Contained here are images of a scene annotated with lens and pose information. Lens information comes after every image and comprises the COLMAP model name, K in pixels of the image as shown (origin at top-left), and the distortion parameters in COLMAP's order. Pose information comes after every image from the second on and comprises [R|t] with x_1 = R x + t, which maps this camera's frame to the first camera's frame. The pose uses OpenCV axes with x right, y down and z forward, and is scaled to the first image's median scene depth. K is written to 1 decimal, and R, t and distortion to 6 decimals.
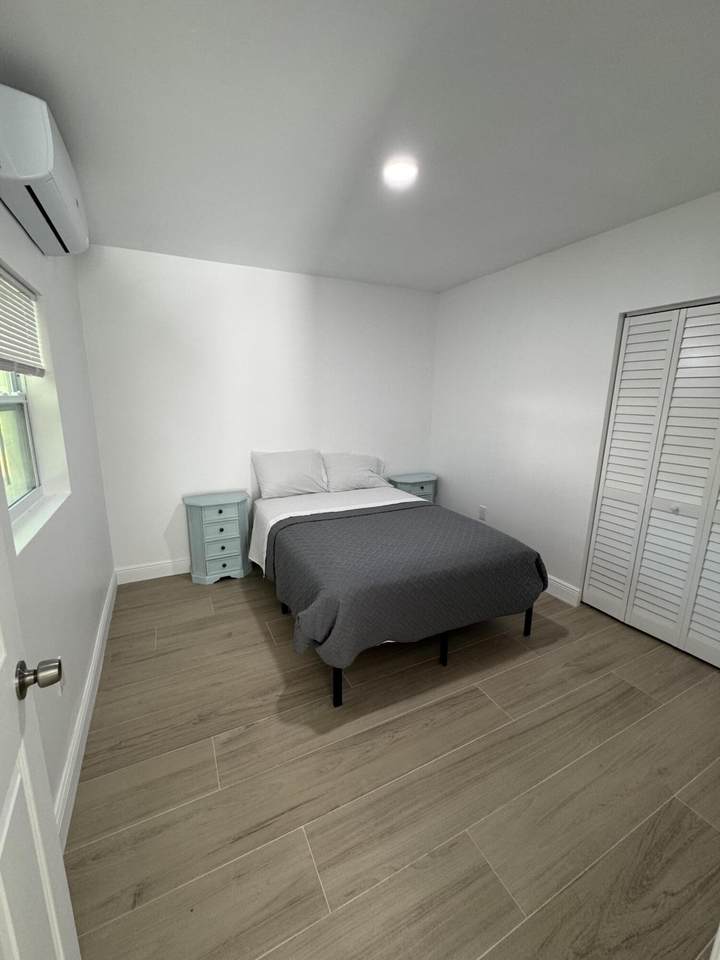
lens RADIAL K [[384.7, 0, 359.1], [0, 384.7, 479.8], [0, 0, 1]] dist [-0.002140, 0.001334]
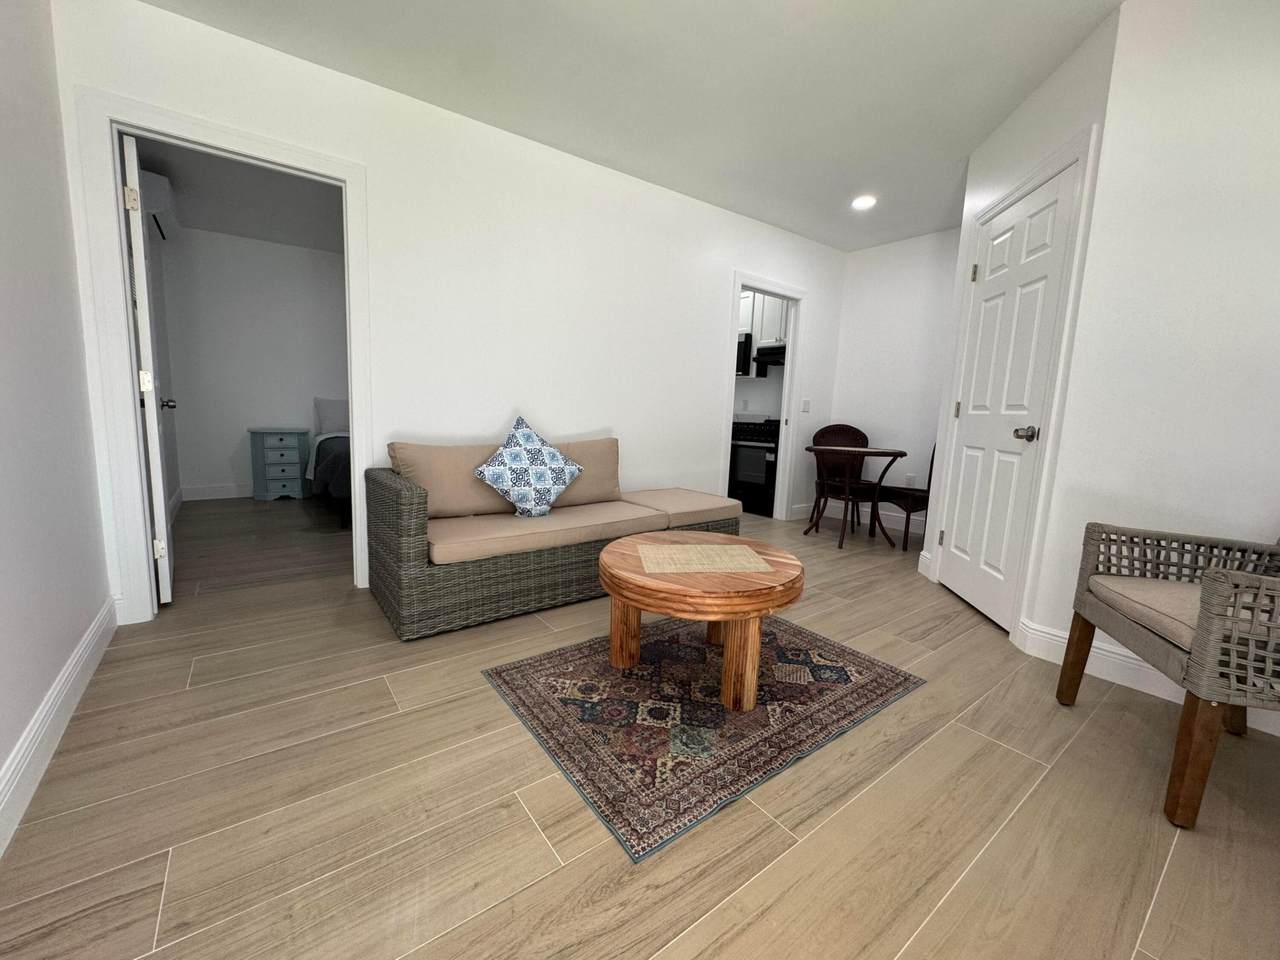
lens RADIAL K [[512.9, 0, 637.6], [0, 512.9, 478.6], [0, 0, 1]] dist [-0.002140, 0.001334]
pose [[0.984454, 0.011552, 0.175261, 0.722253], [0.000836, 0.997515, -0.070447, 0.484603], [-0.175639, 0.069498, 0.981998, -1.228955]]
